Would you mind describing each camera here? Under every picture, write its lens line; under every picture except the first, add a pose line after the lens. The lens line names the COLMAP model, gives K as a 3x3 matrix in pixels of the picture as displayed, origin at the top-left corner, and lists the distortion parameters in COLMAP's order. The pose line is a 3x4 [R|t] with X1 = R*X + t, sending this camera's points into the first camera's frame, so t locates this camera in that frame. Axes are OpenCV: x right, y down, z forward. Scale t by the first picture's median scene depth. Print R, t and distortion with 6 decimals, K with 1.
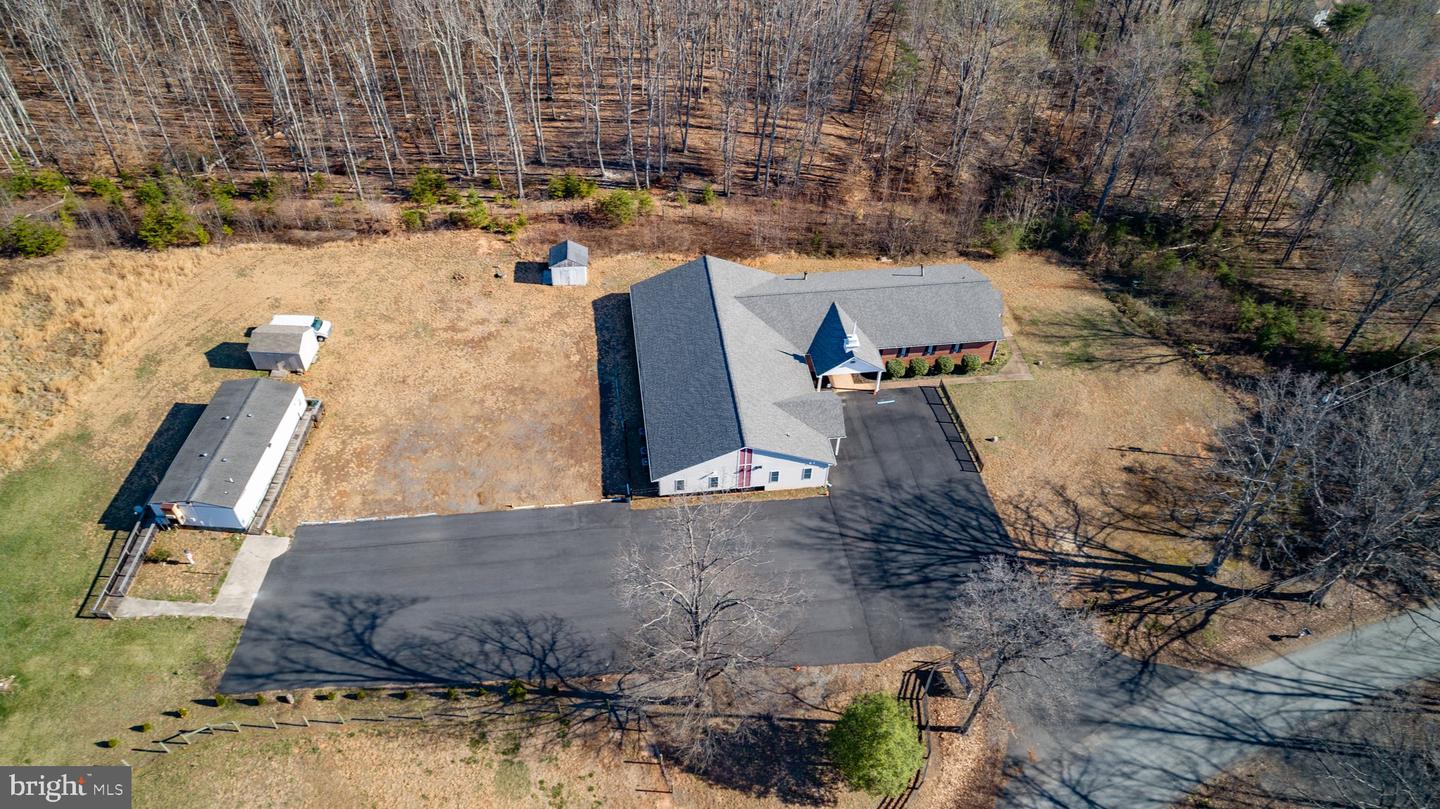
lens RADIAL K [[964.9, 0, 715.2], [0, 964.9, 404.9], [0, 0, 1]] dist [-0.002275, 0.000275]
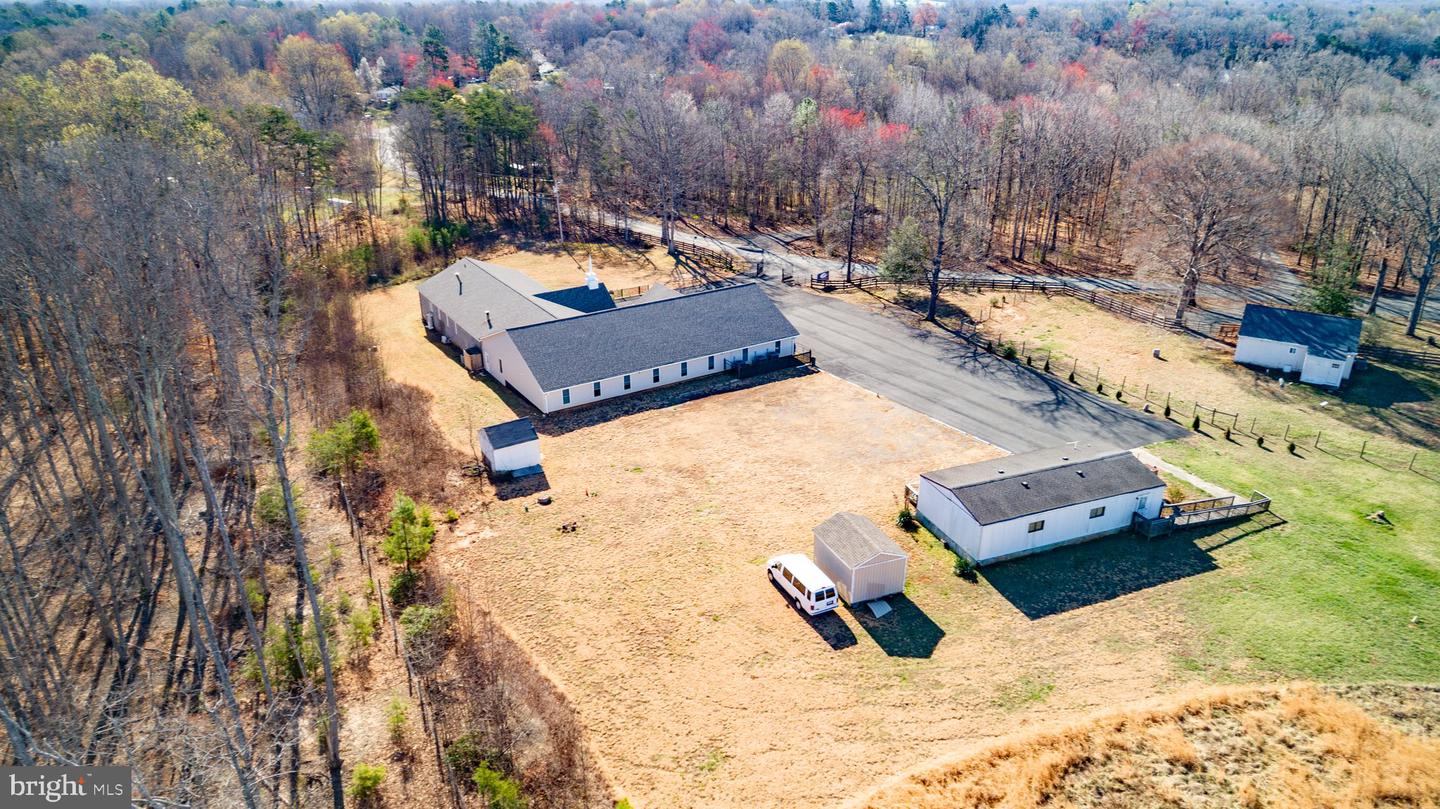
lens RADIAL K [[971.2, 0, 720.0], [0, 971.2, 404.5], [0, 0, 1]] dist [-0.005072, 0.001156]
pose [[-0.423022, -0.385912, 0.819832, -0.910053], [0.634677, 0.519559, 0.572052, -0.541195], [-0.646713, 0.762319, 0.025145, 0.993181]]
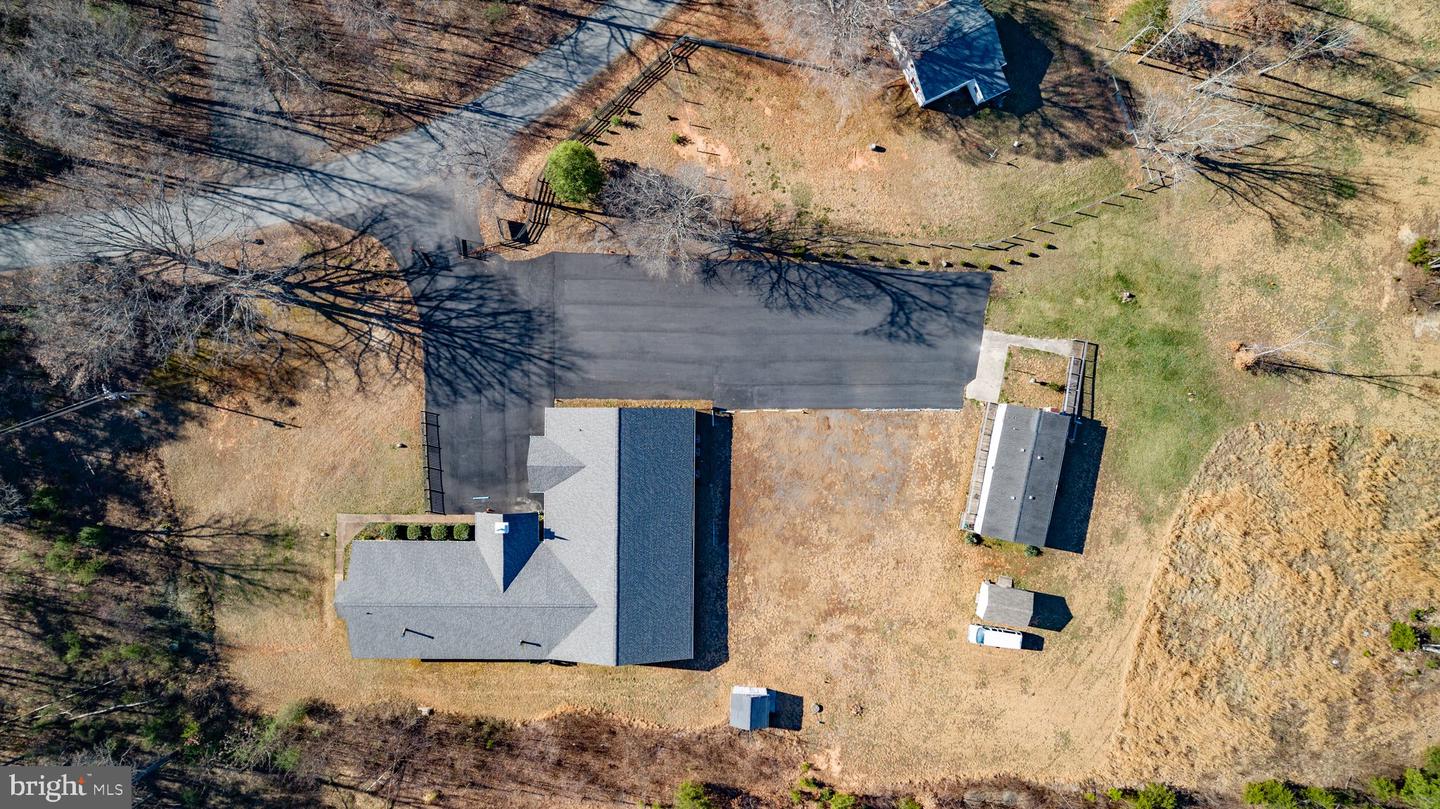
lens RADIAL K [[971.2, 0, 720.0], [0, 971.2, 404.5], [0, 0, 1]] dist [-0.005072, 0.001156]
pose [[-0.989271, -0.139327, -0.043935, -0.038380], [0.066923, -0.699528, 0.711464, -0.743016], [-0.129860, 0.700891, 0.701348, 0.089590]]
